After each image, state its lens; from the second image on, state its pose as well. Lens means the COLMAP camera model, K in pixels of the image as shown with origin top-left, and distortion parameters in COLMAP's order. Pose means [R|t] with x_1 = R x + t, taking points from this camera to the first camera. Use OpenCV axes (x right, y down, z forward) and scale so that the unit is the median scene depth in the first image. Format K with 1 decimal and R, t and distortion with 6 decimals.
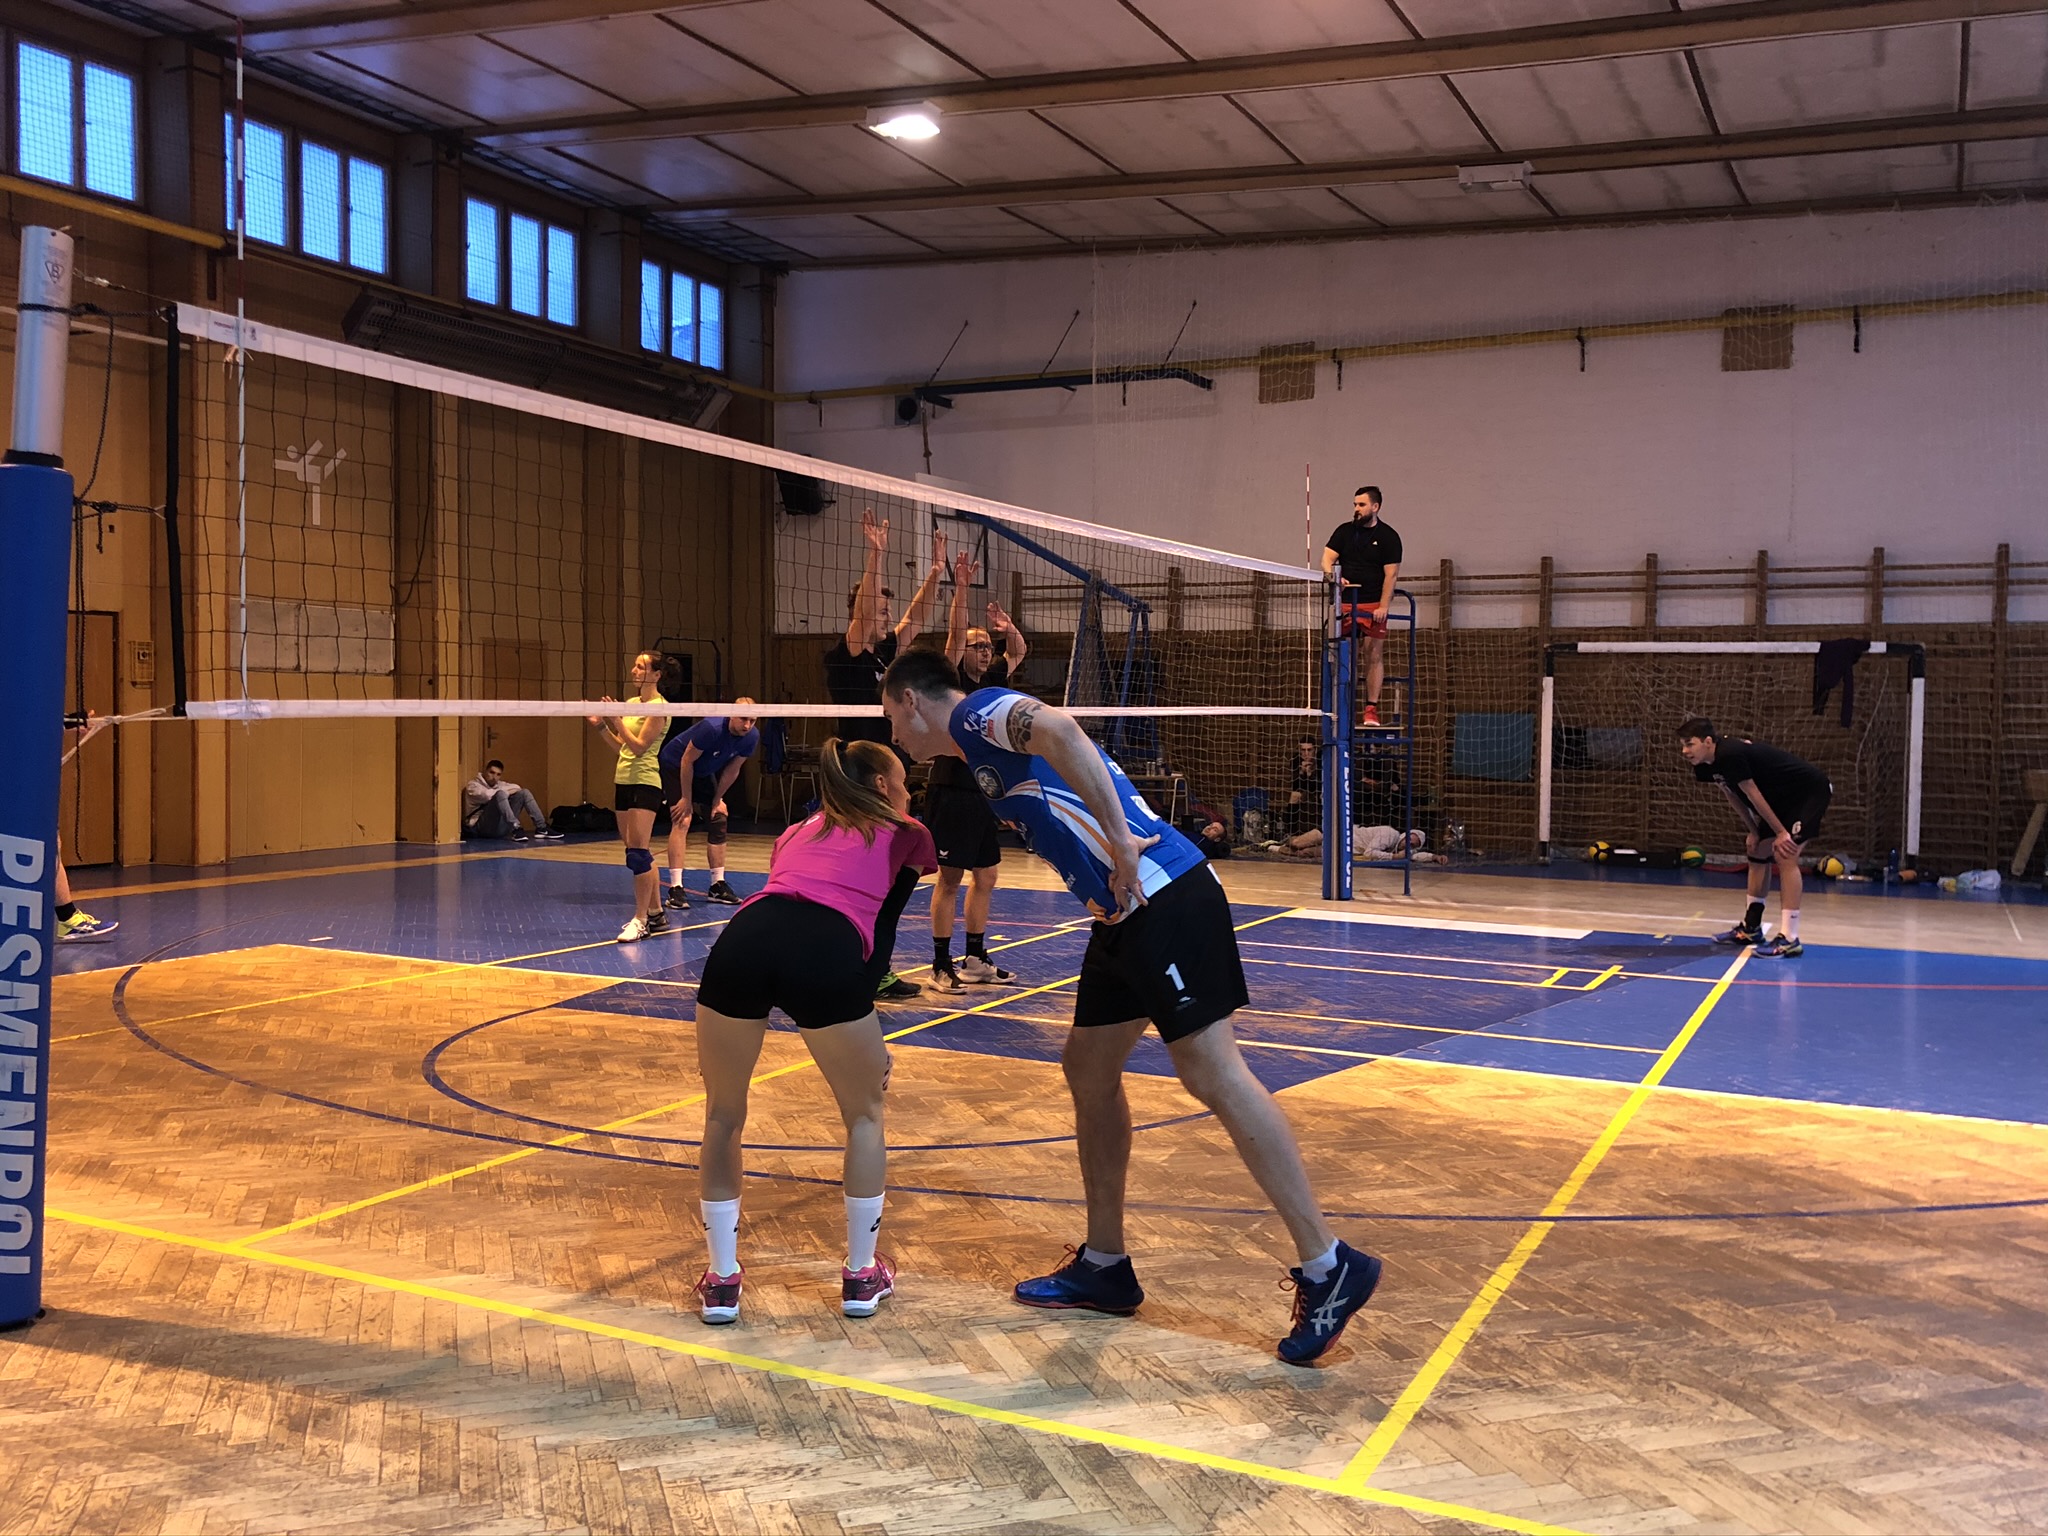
lens RADIAL K [[1831.1, 0, 1085.2], [0, 1831.1, 757.4], [0, 0, 1]] dist [0.043434, 0.005589]
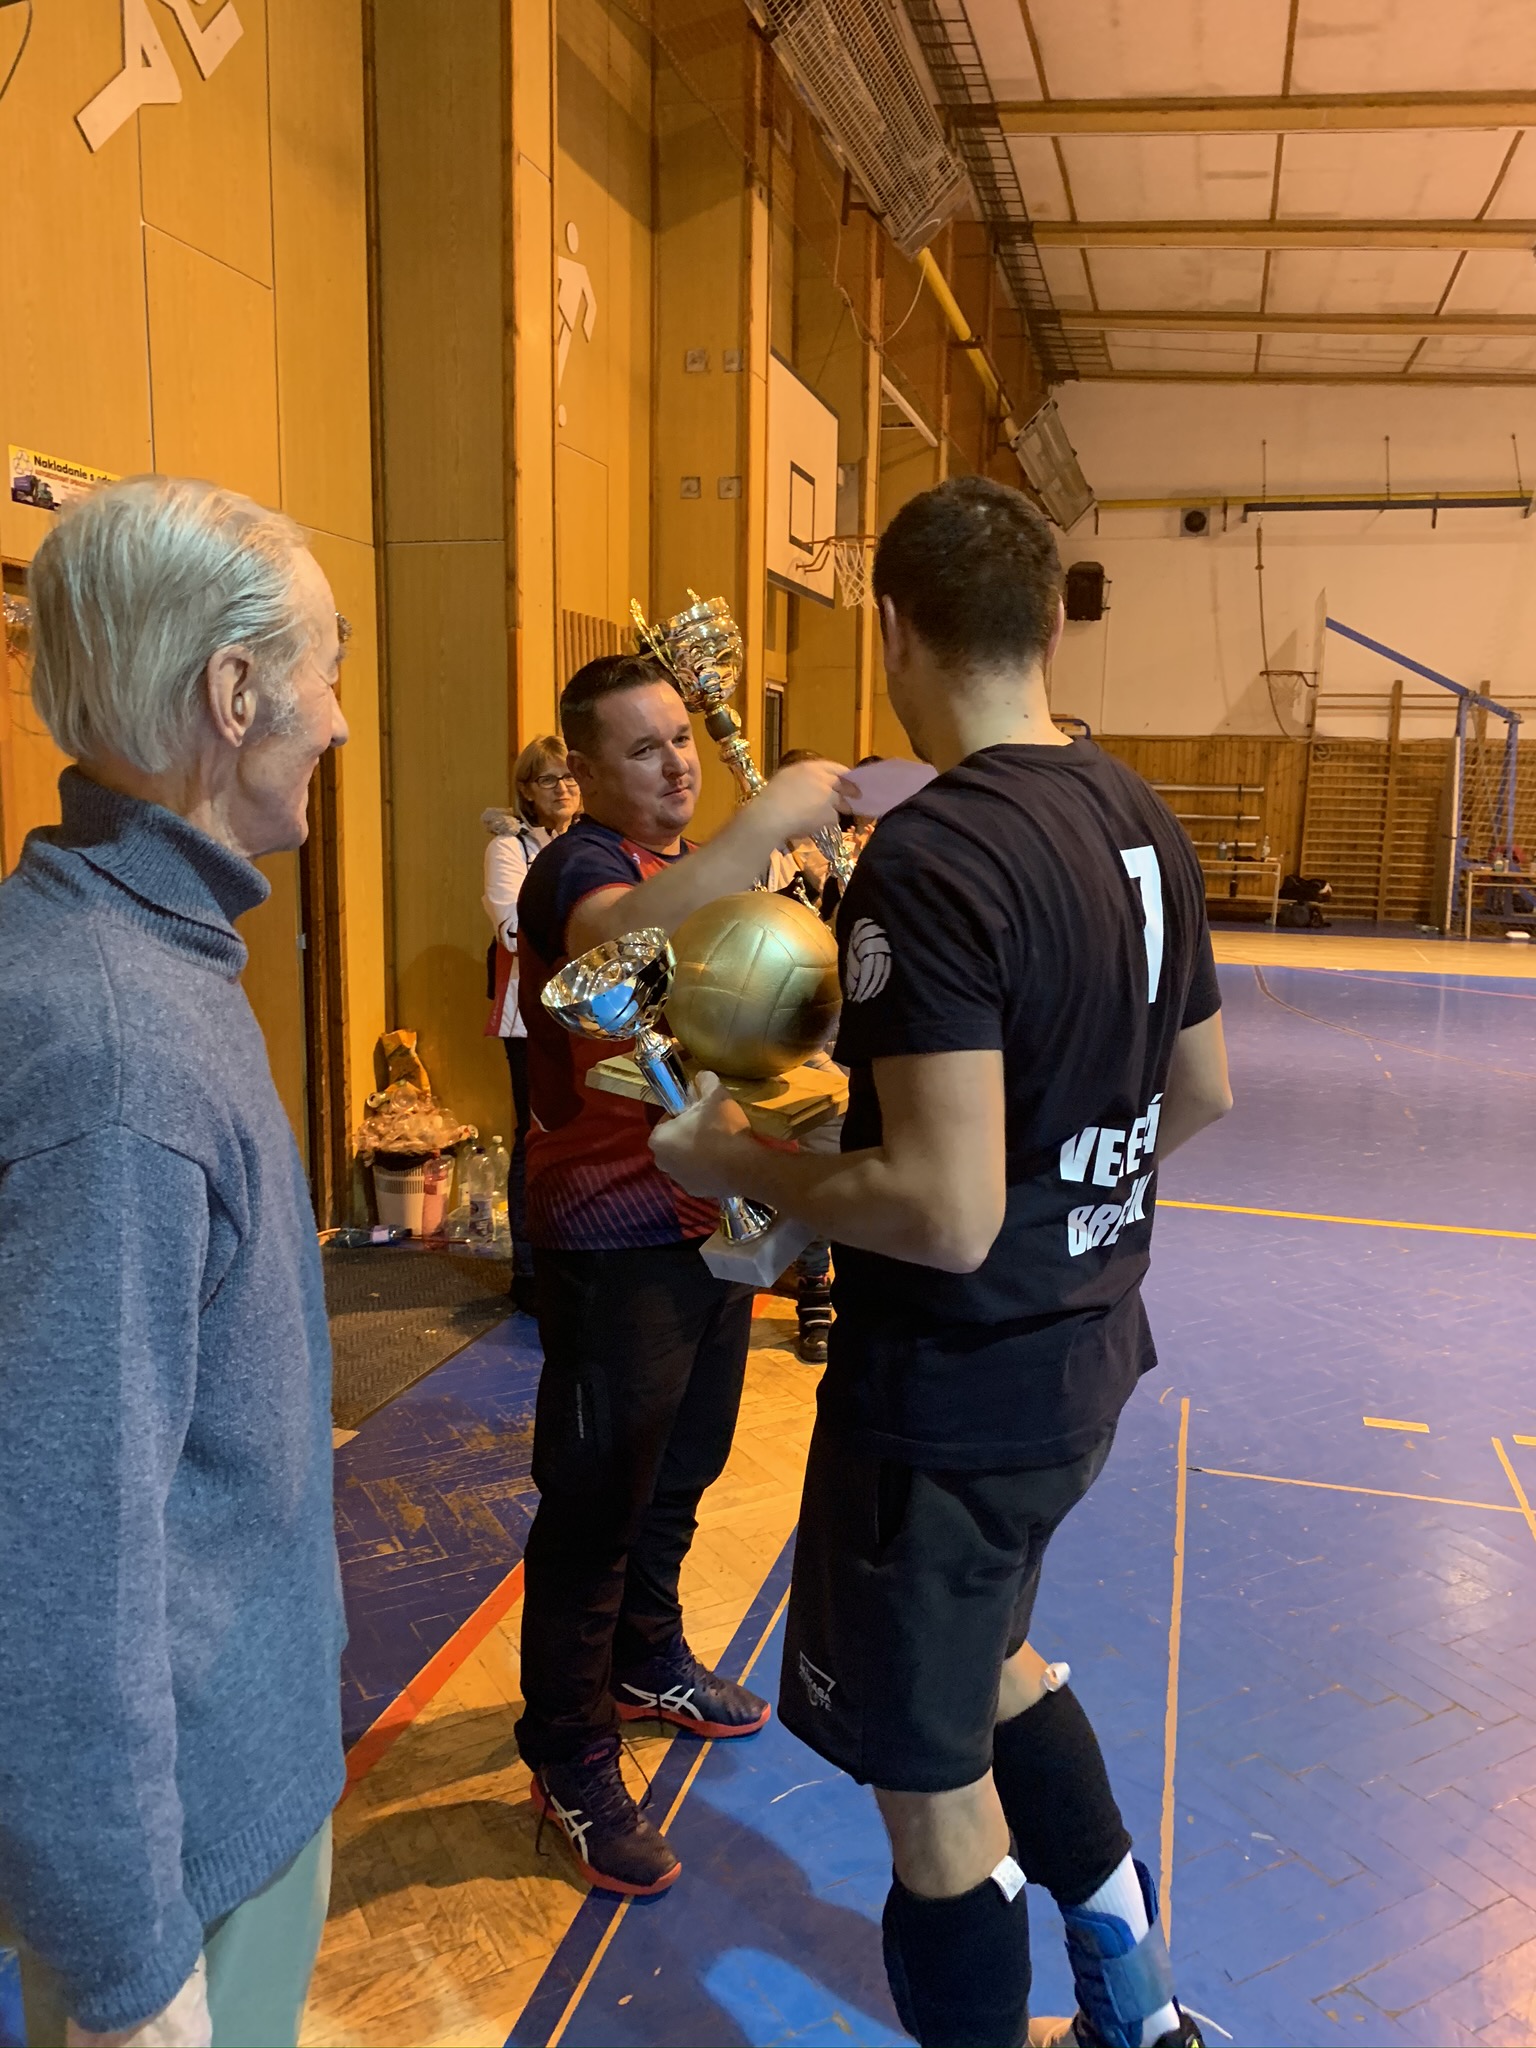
lens RADIAL K [[1560.1, 0, 787.1], [0, 1560.1, 1007.2], [0, 0, 1]] dist [0.011187, -0.018107]
pose [[0.979426, -0.020559, 0.200754, -0.607013], [-0.002508, 0.993481, 0.113974, -0.015843], [-0.201789, -0.112132, 0.972989, 0.157087]]
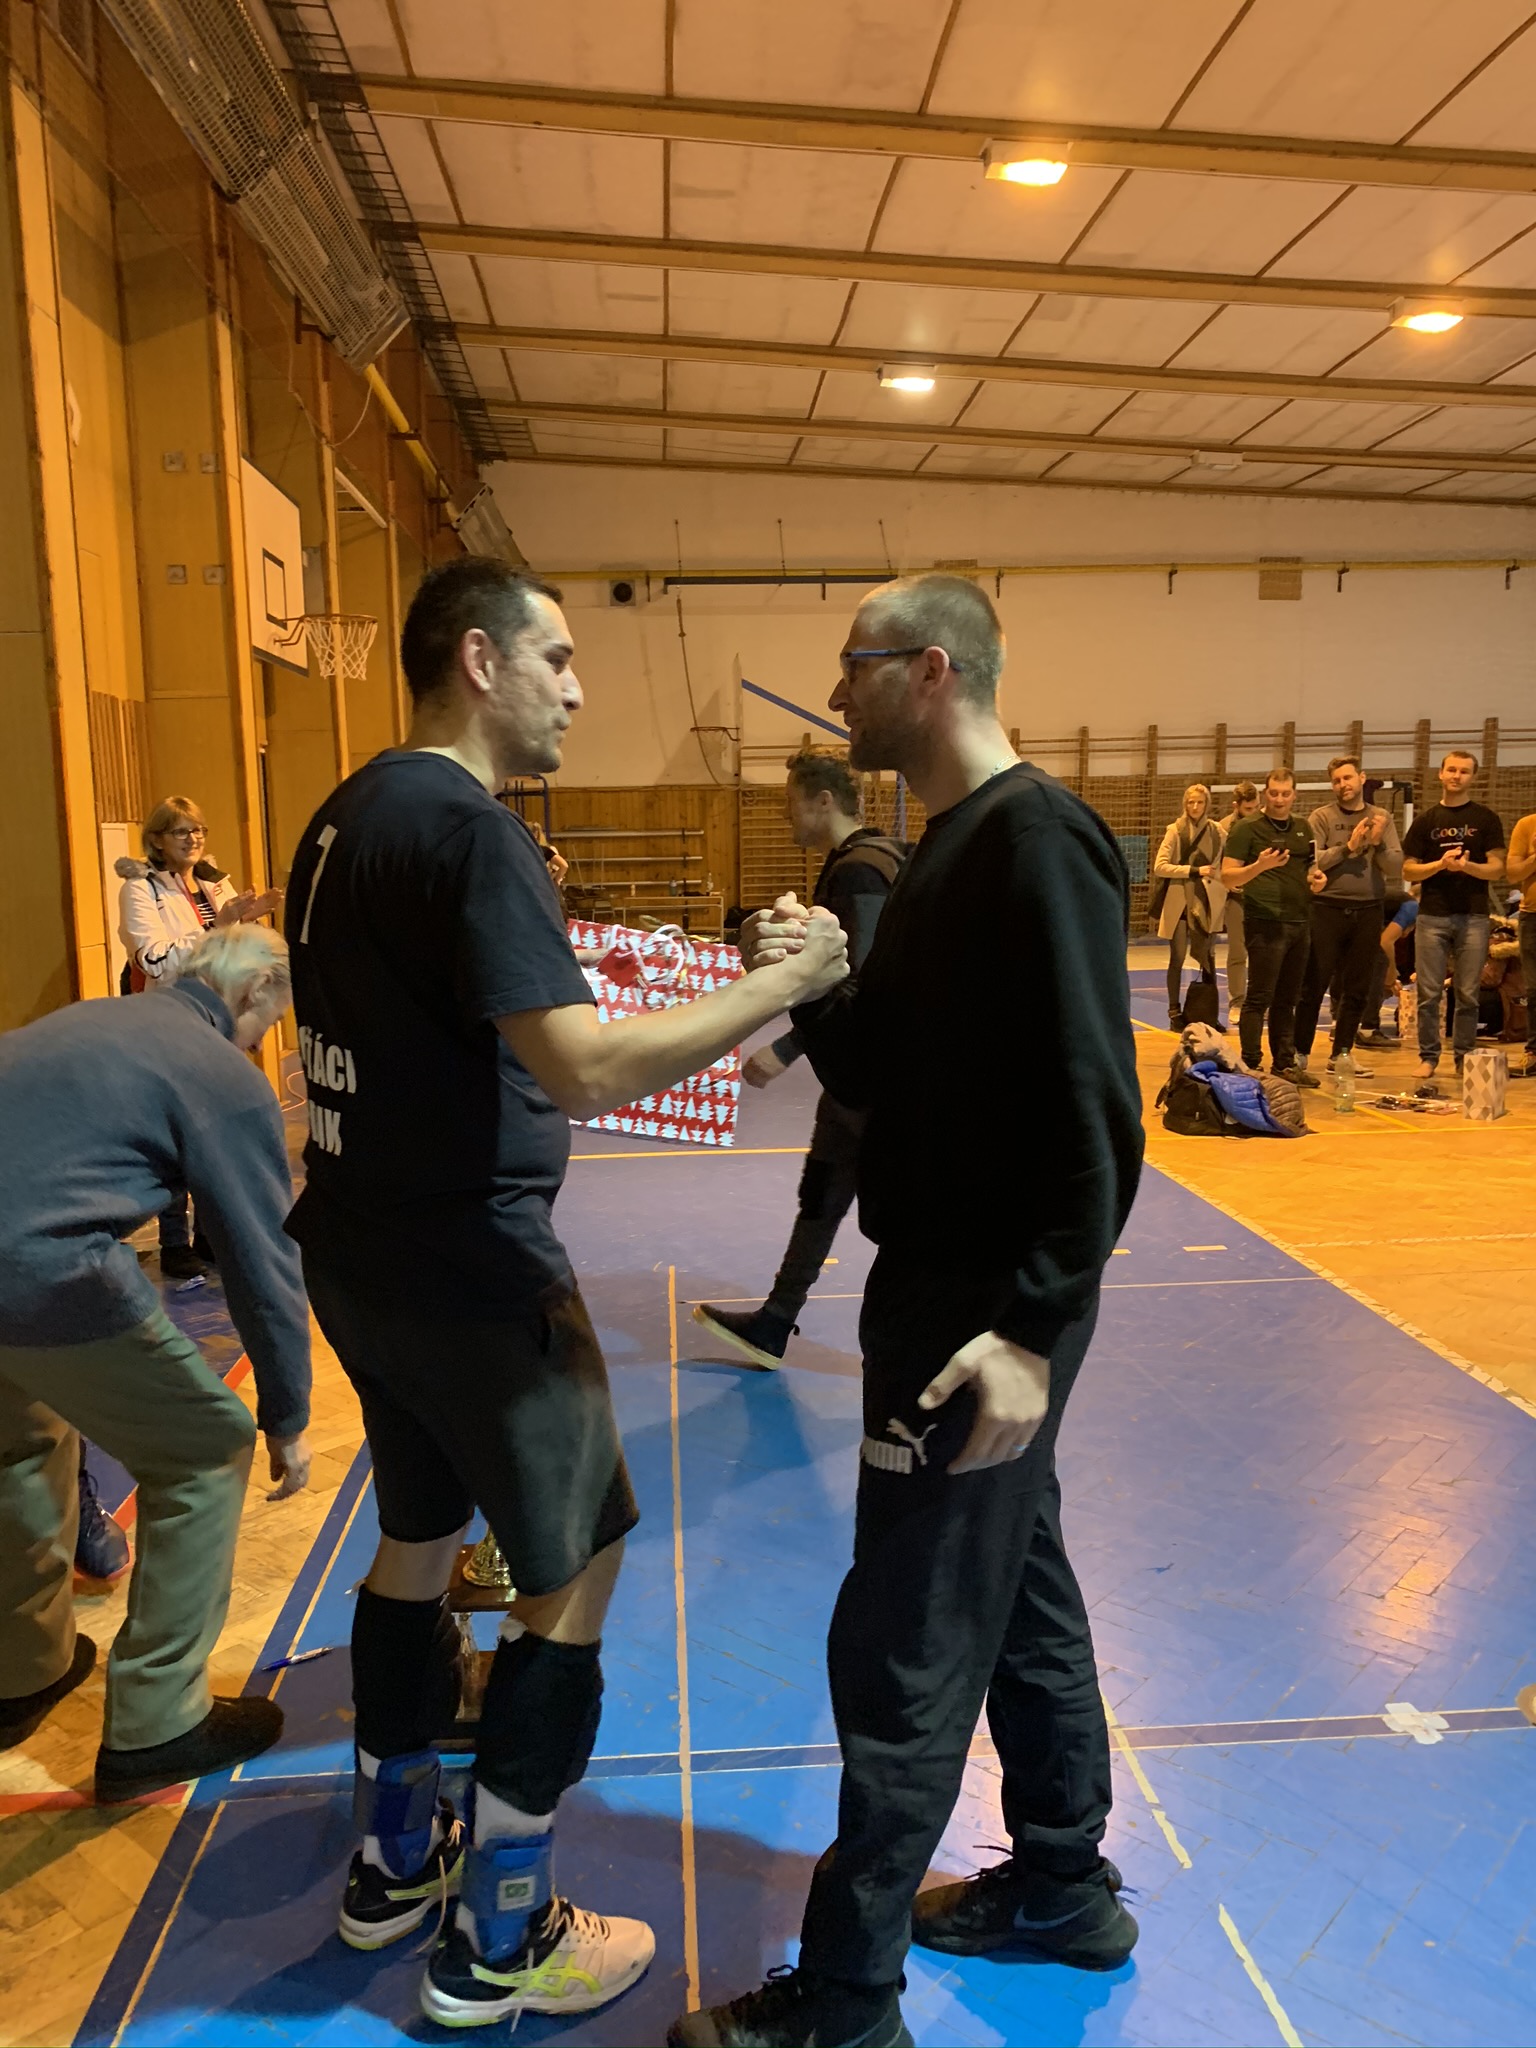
lens RADIAL K [[1560.1, 0, 756.0], [0, 1560.1, 1029.0], [0, 0, 1]] dist [0.011187, -0.018107]
pose [[0.863811, -0.091402, 0.495456, -0.639012], [0.047619, 0.993815, 0.100318, -0.010564], [-0.501561, -0.063063, 0.862820, 0.090362]]
